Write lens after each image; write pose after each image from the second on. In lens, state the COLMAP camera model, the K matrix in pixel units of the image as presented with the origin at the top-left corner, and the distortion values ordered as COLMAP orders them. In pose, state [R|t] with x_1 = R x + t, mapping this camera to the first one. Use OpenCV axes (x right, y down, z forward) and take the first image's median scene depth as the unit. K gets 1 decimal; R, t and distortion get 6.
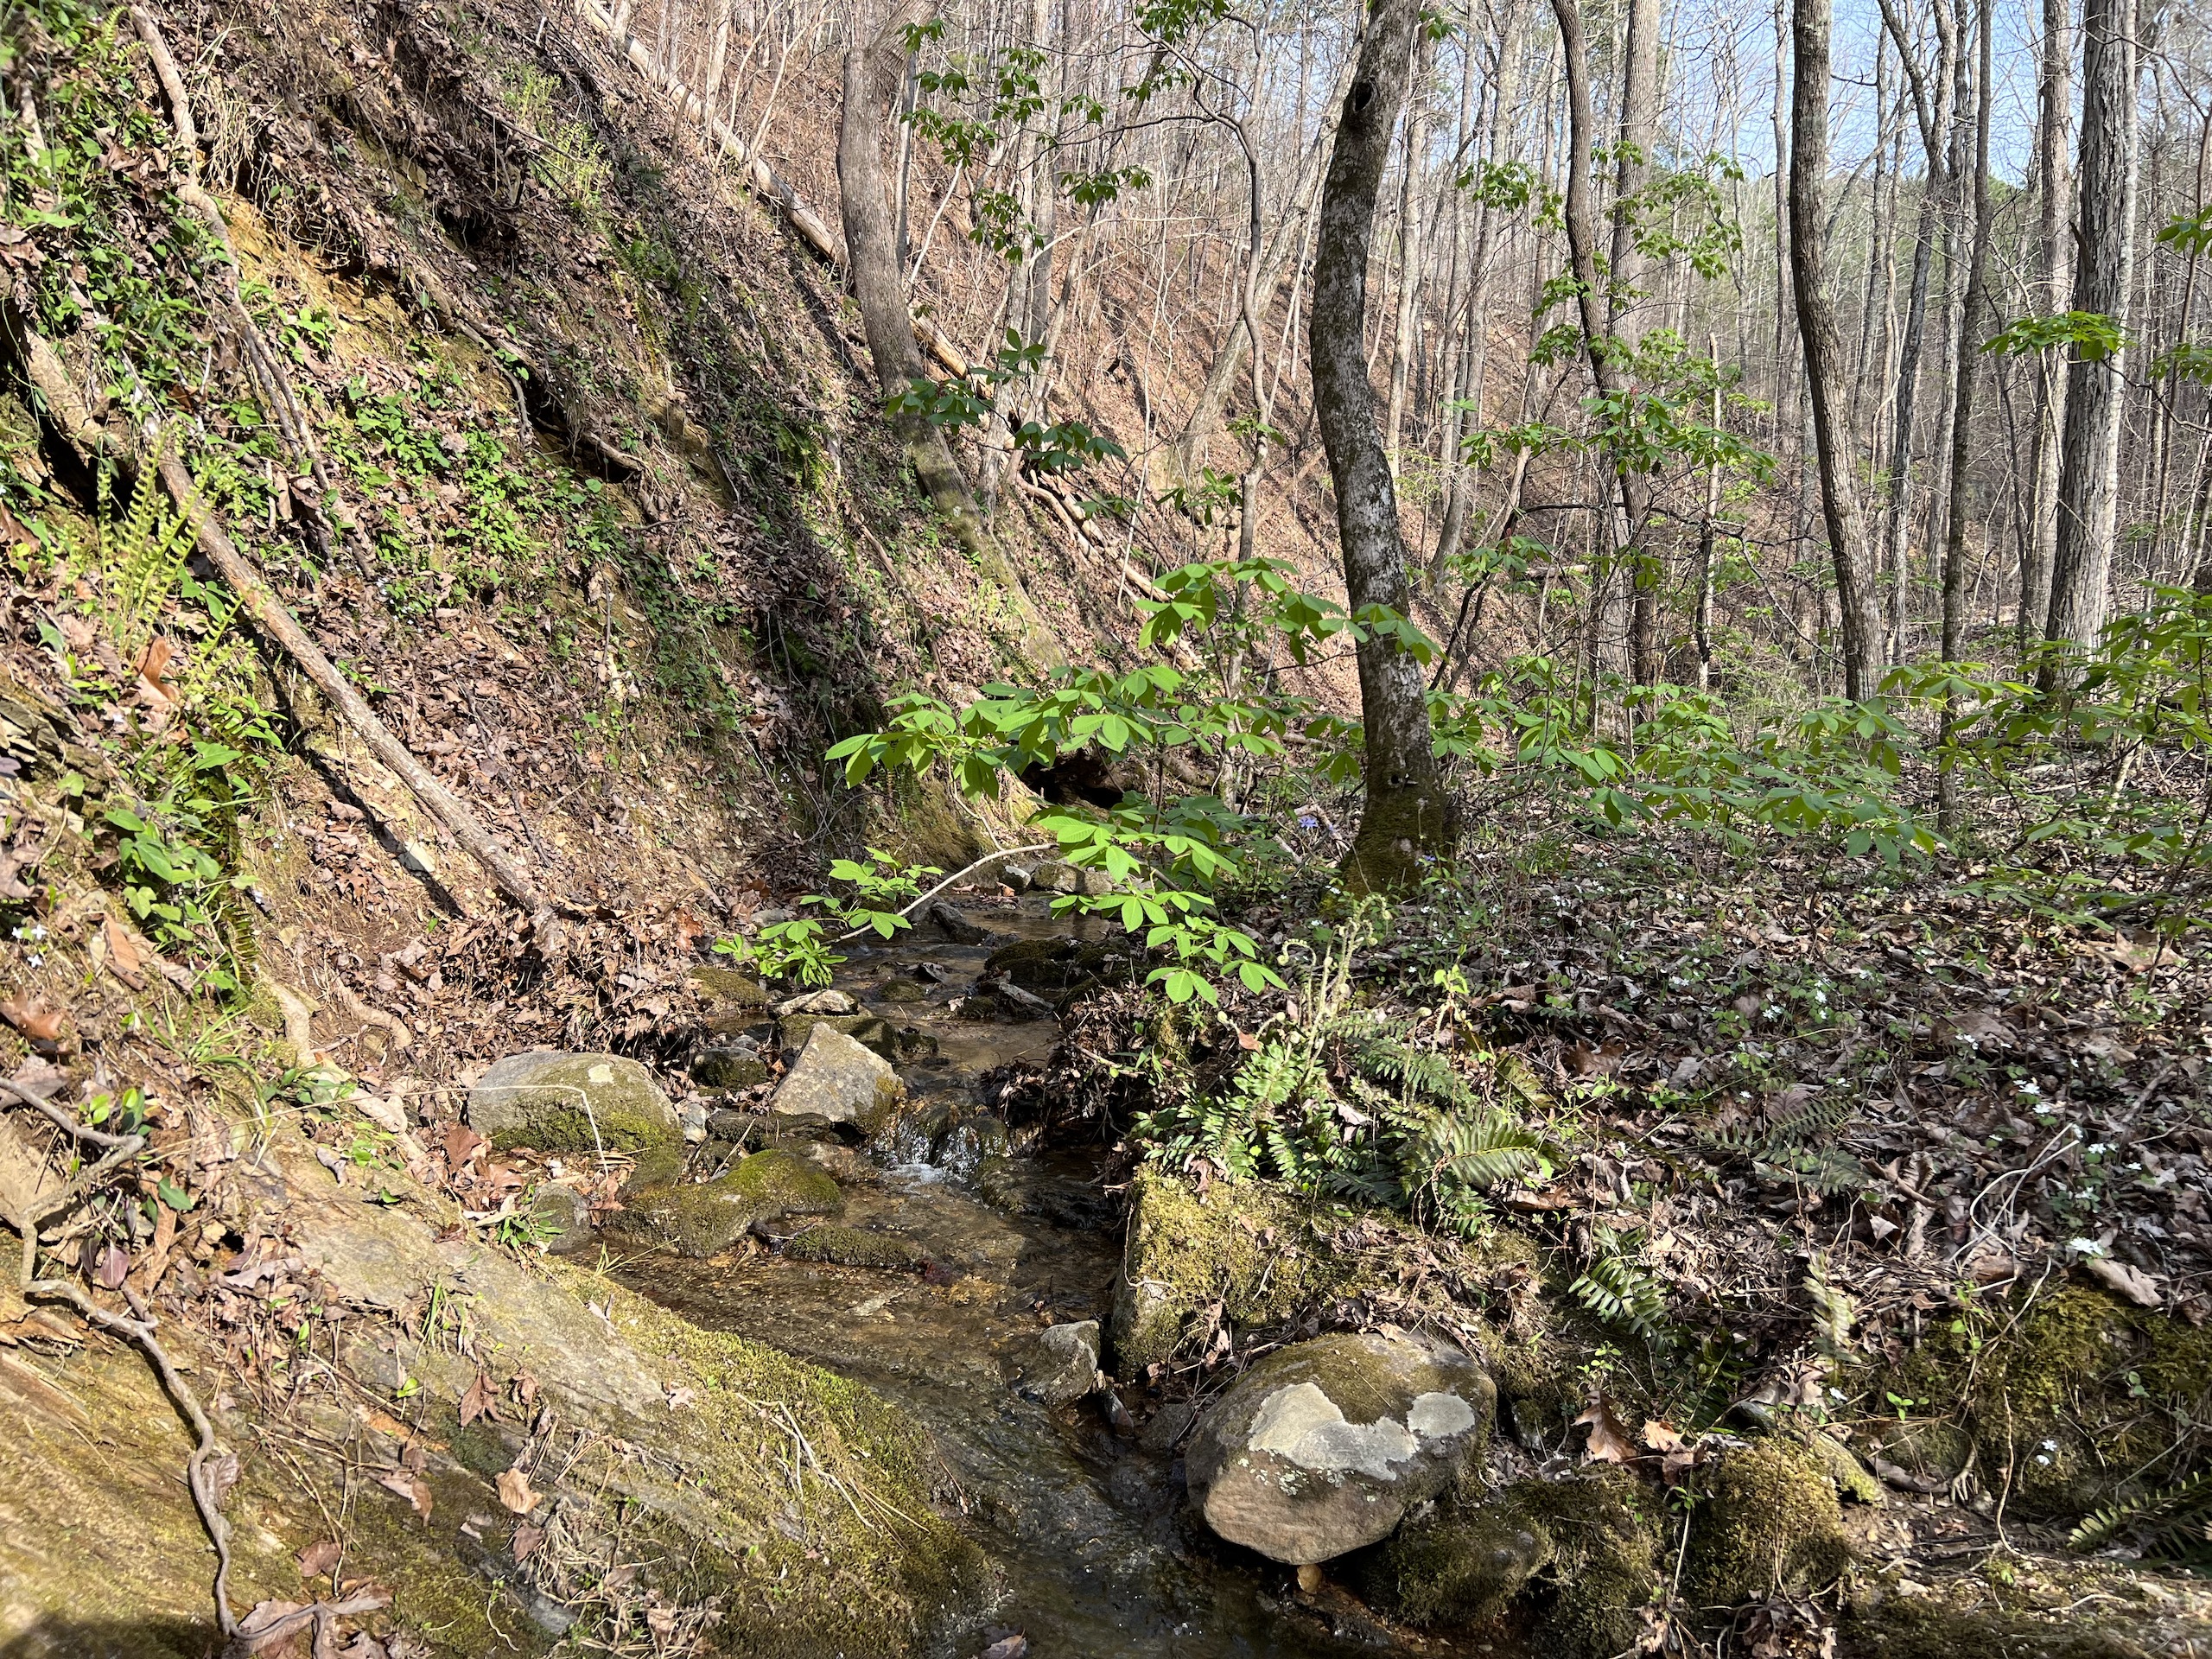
lens RADIAL K [[1588.4, 0, 1111.8], [0, 1588.4, 824.2], [0, 0, 1]] dist [0.042105, -0.040568]
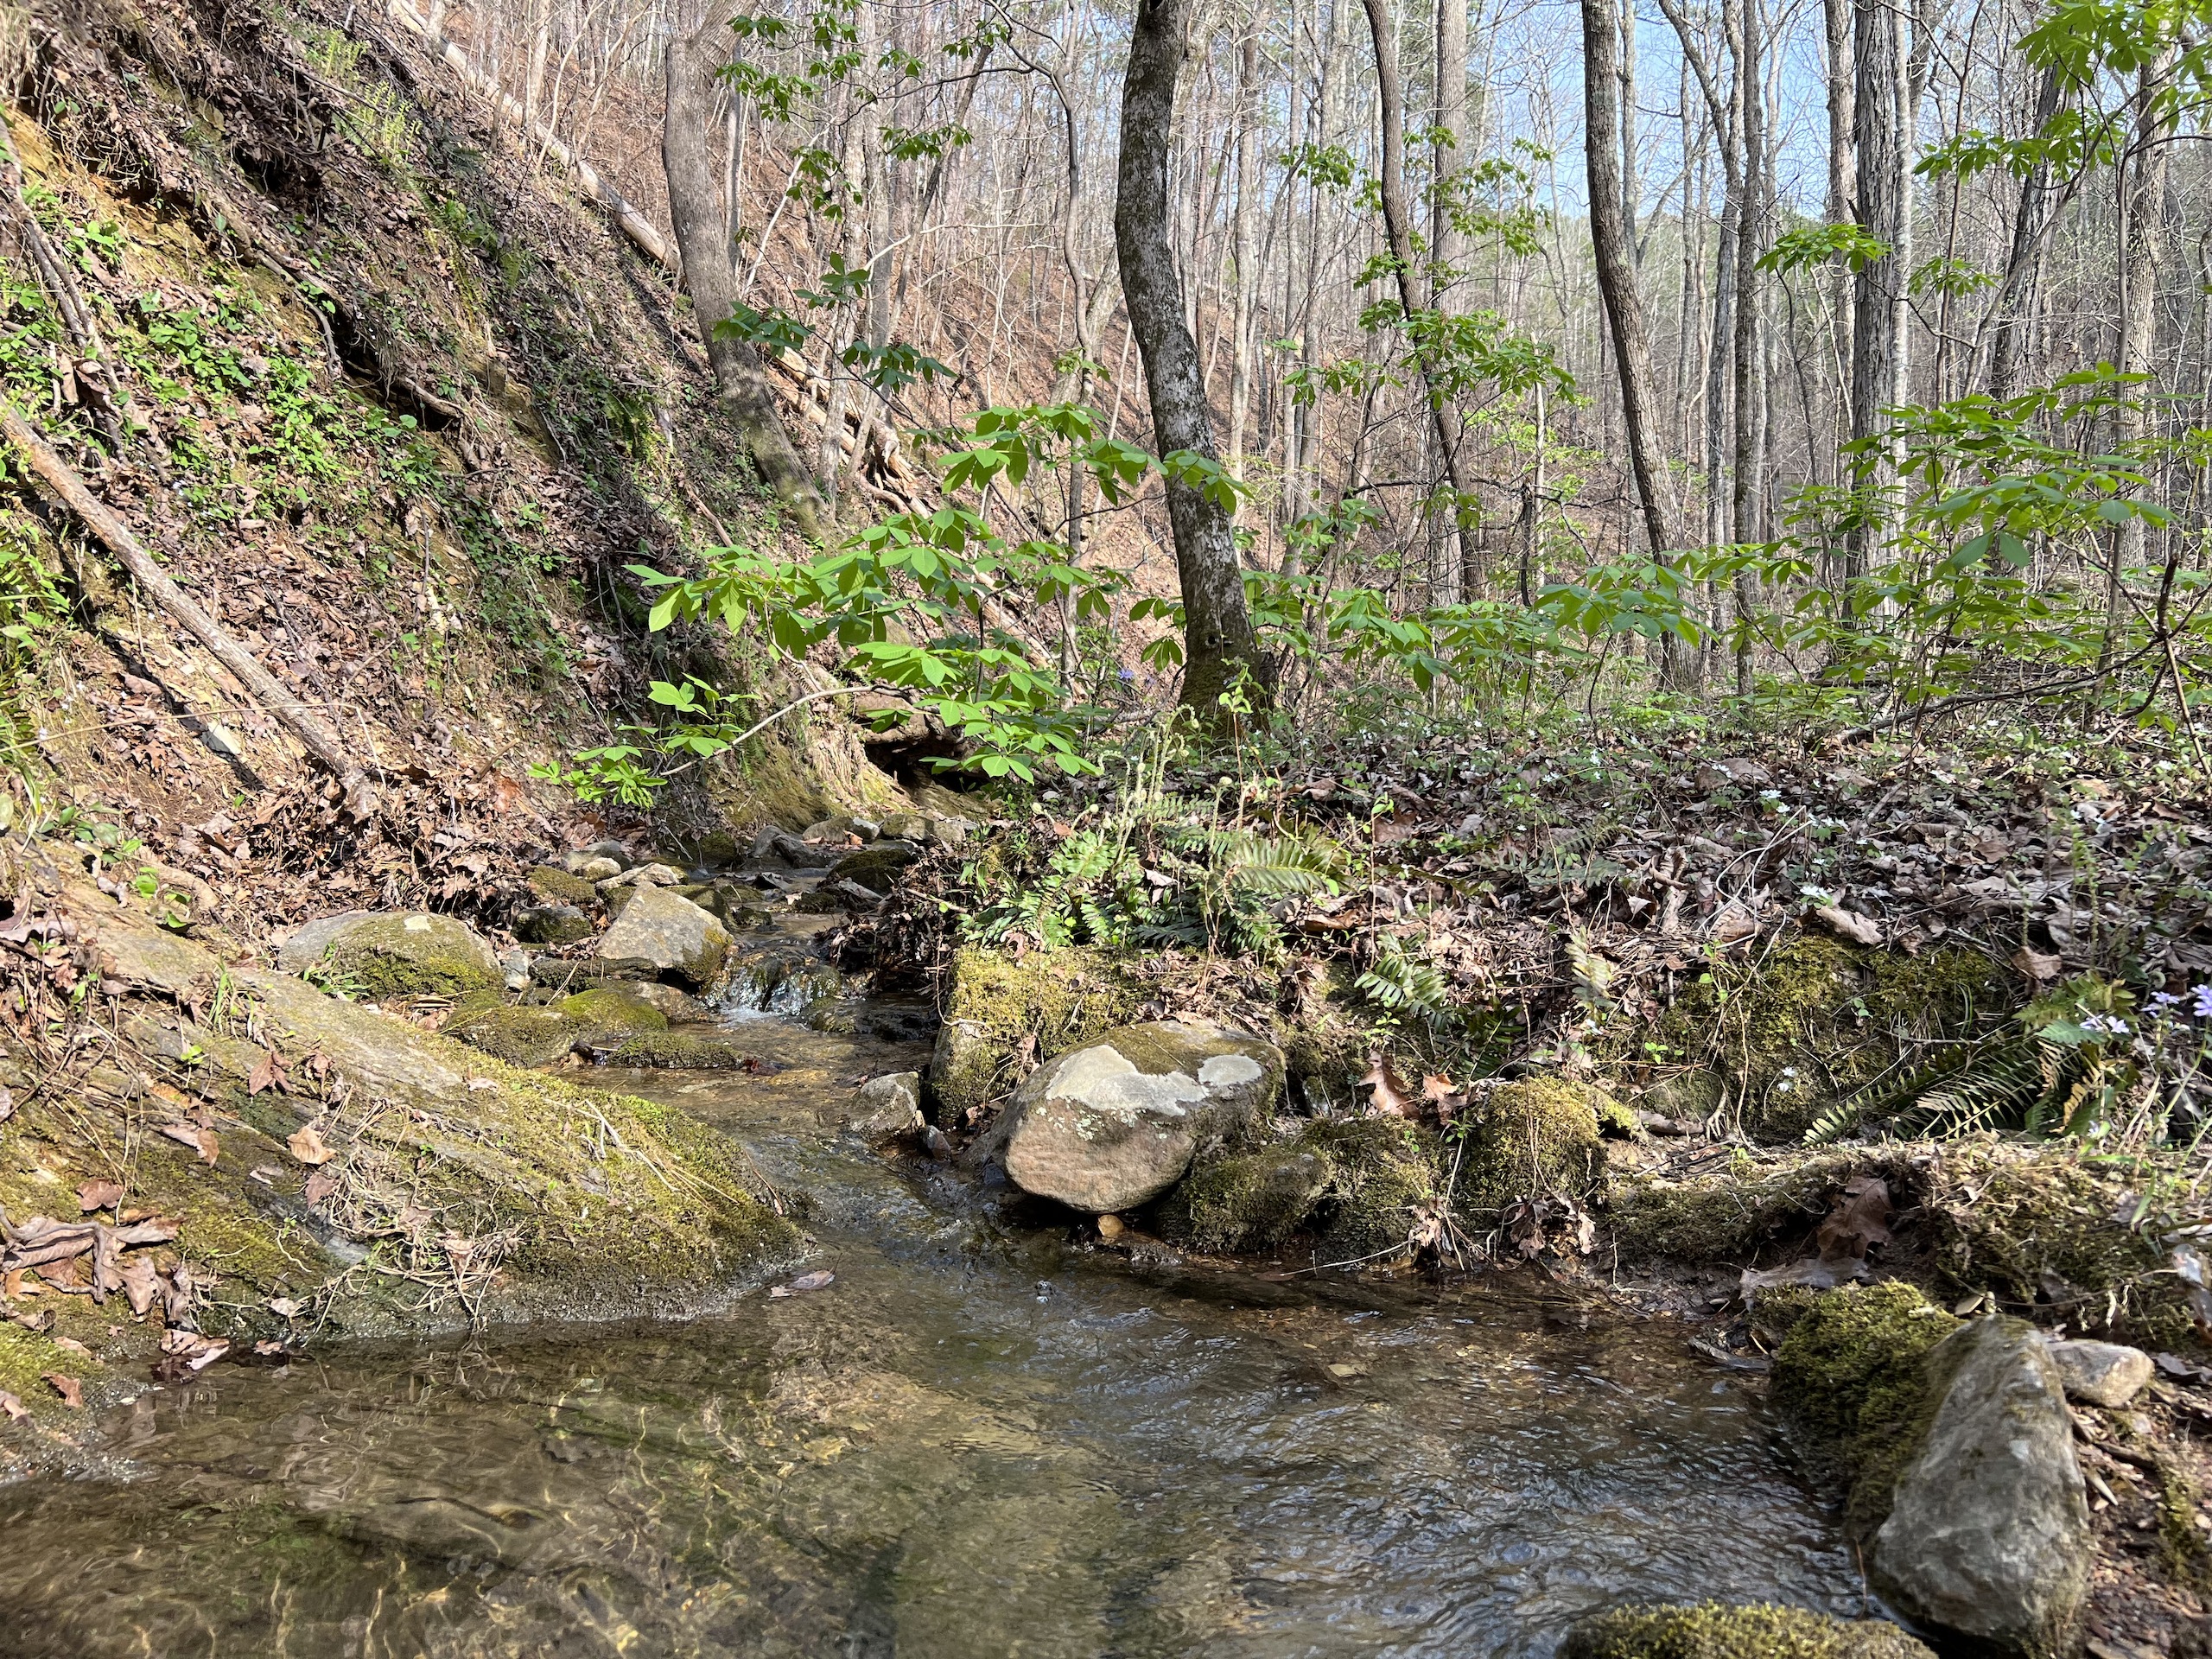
lens RADIAL K [[1588.4, 0, 1111.8], [0, 1588.4, 824.2], [0, 0, 1]] dist [0.042105, -0.040568]
pose [[0.995726, -0.038693, 0.083859, 0.024696], [0.040390, 0.999010, -0.018626, 0.118595], [-0.083055, 0.021934, 0.996304, -0.021074]]
